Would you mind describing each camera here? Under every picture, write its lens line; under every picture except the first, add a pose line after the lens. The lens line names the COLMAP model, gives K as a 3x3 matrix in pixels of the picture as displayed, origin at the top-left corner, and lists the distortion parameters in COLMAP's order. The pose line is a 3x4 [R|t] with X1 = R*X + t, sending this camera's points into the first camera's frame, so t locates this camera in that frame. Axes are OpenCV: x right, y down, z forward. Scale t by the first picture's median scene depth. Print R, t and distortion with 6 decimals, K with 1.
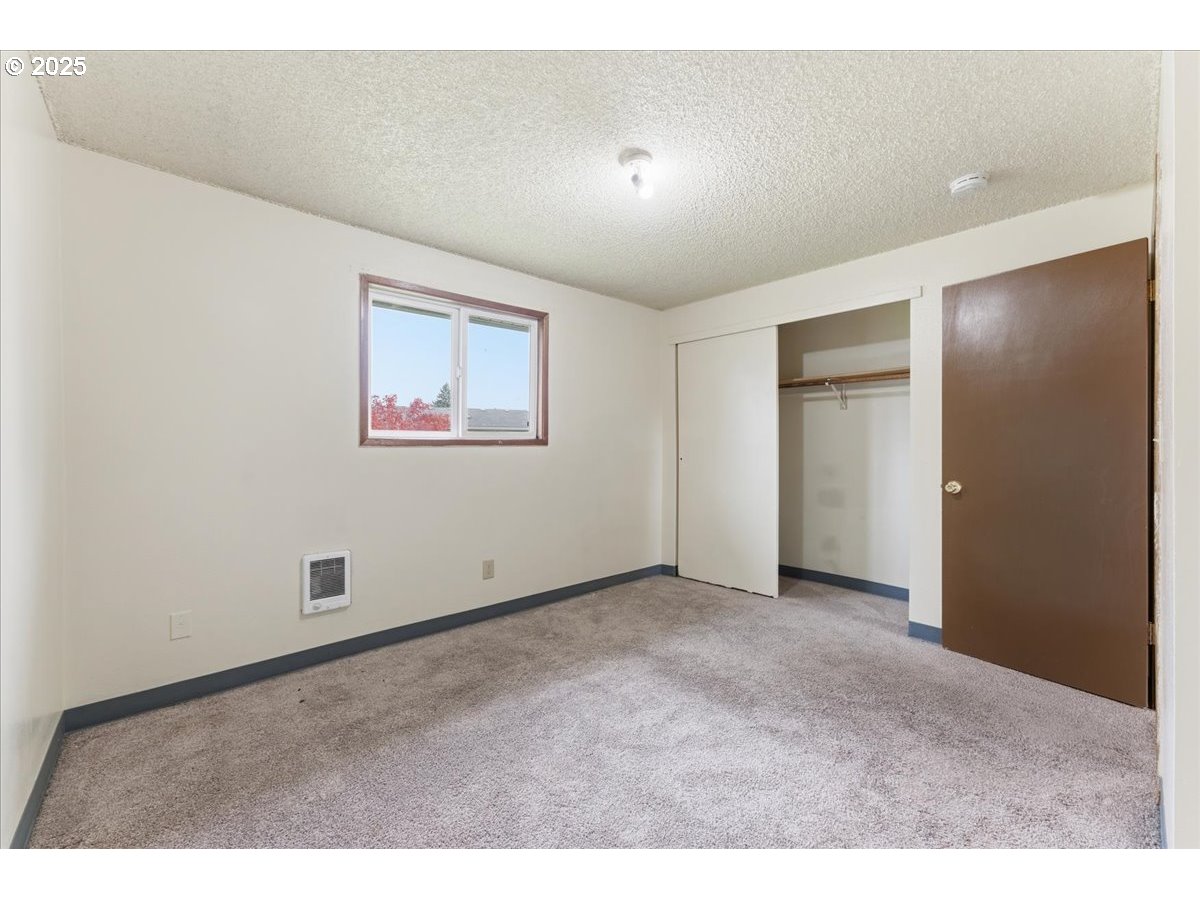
lens RADIAL K [[488.3, 0, 602.9], [0, 488.3, 447.9], [0, 0, 1]] dist [-0.009194, 0.002089]
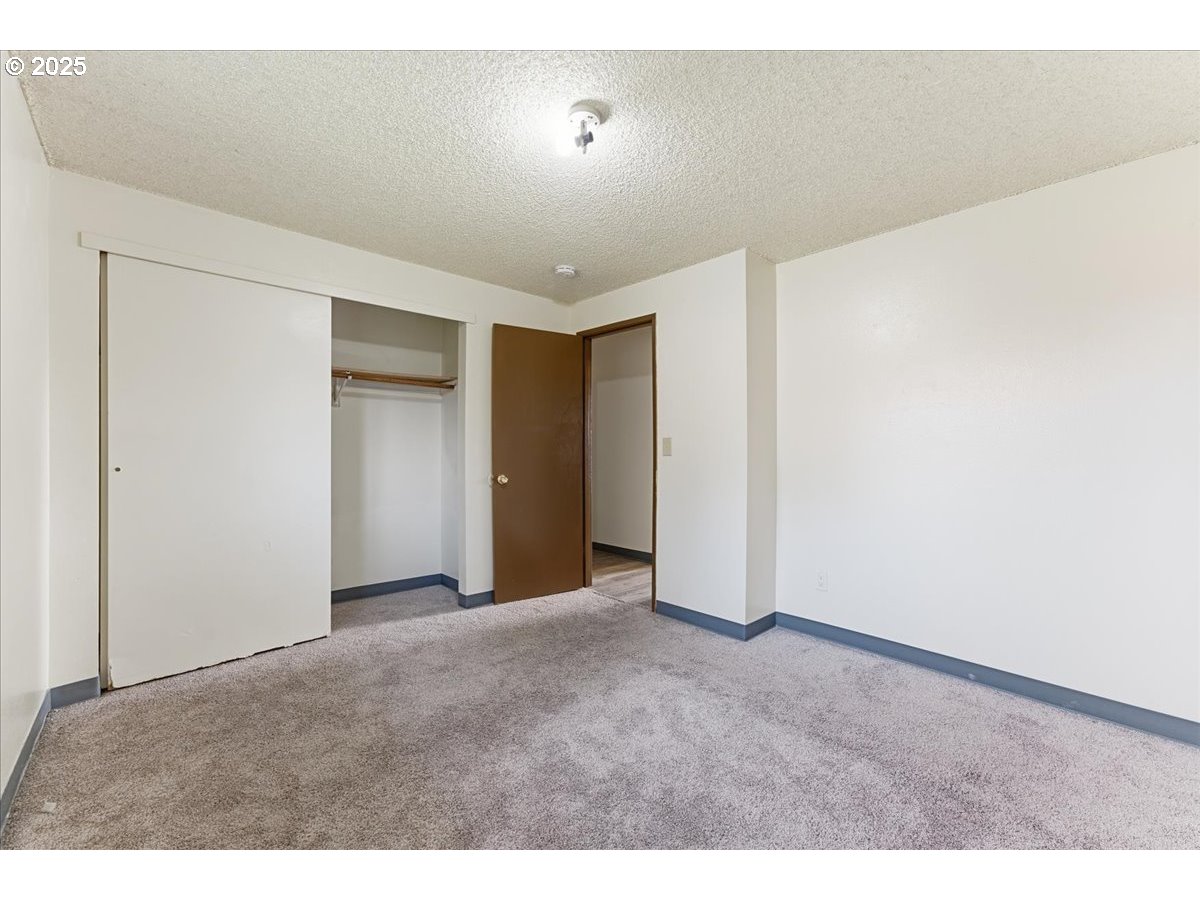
lens RADIAL K [[488.3, 0, 612.0], [0, 488.3, 452.8], [0, 0, 1]] dist [-0.009194, 0.002089]
pose [[-0.032656, -0.014241, 0.999365, -0.485481], [-0.006890, 0.999878, 0.014024, -0.009363], [-0.999443, -0.006428, -0.032750, 0.592655]]
